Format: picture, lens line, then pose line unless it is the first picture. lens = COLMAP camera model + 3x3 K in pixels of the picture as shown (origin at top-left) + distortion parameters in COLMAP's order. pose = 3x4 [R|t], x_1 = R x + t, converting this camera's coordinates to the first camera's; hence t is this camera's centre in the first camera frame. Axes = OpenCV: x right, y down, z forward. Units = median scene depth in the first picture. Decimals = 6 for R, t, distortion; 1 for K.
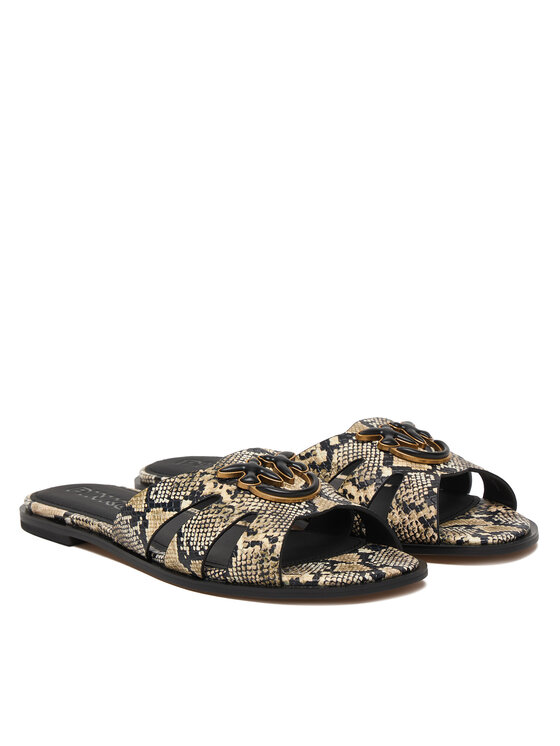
lens RADIAL K [[2180.5, 0, 280.0], [0, 2180.5, 373.0], [0, 0, 1]] dist [0.018812, -0.091155]
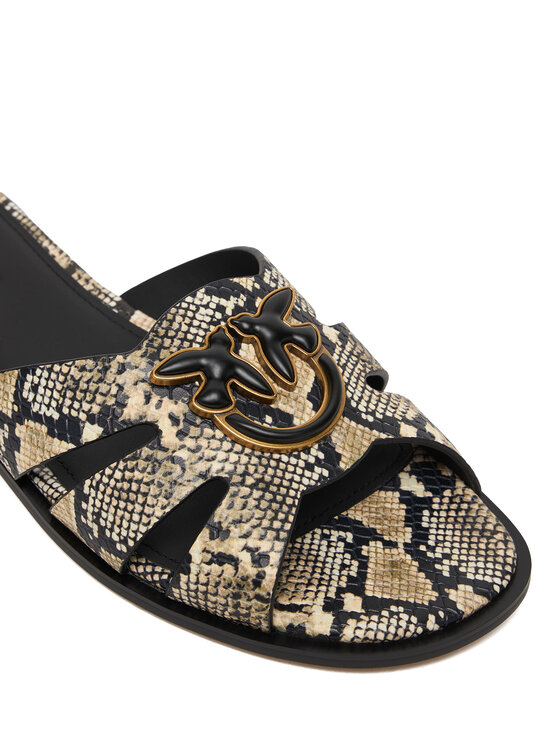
lens RADIAL K [[1859.6, 0, 280.0], [0, 1859.6, 373.0], [0, 0, 1]] dist [0.012032, 0.092838]
pose [[0.996175, 0.017647, 0.085578, -0.036818], [-0.059602, 0.853415, 0.517813, -0.191270], [-0.063896, -0.520933, 0.851202, 0.626107]]
